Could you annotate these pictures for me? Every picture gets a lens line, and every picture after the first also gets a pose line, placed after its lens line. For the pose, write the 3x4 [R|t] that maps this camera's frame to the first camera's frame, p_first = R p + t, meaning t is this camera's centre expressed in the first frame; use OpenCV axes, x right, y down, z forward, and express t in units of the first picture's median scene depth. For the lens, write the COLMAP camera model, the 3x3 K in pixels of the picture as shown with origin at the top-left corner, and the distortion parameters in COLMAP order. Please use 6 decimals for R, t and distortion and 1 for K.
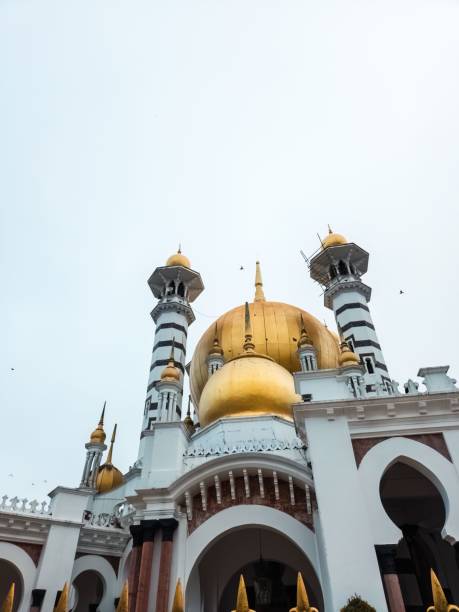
lens RADIAL K [[412.0, 0, 226.0], [0, 412.0, 304.6], [0, 0, 1]] dist [0.045794, -0.010419]
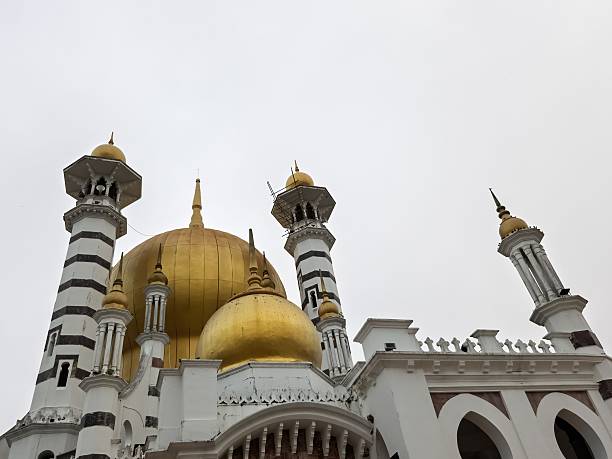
lens RADIAL K [[484.5, 0, 310.6], [0, 484.5, 234.7], [0, 0, 1]] dist [0.049305, -0.033219]
pose [[0.881601, 0.198776, 0.428097, -0.413049], [-0.192329, 0.979569, -0.058766, 0.062786], [-0.431032, -0.030527, 0.901820, 0.070814]]
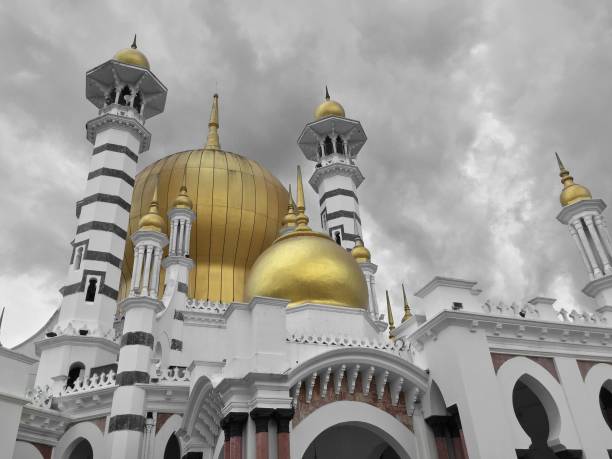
lens RADIAL K [[527.0, 0, 304.0], [0, 527.0, 225.3], [0, 0, 1]] dist [0.051055, -0.025194]
pose [[0.855104, 0.238313, 0.460439, -0.614936], [-0.297216, 0.953003, 0.058722, 0.066474], [-0.424806, -0.187063, 0.885747, 0.072622]]
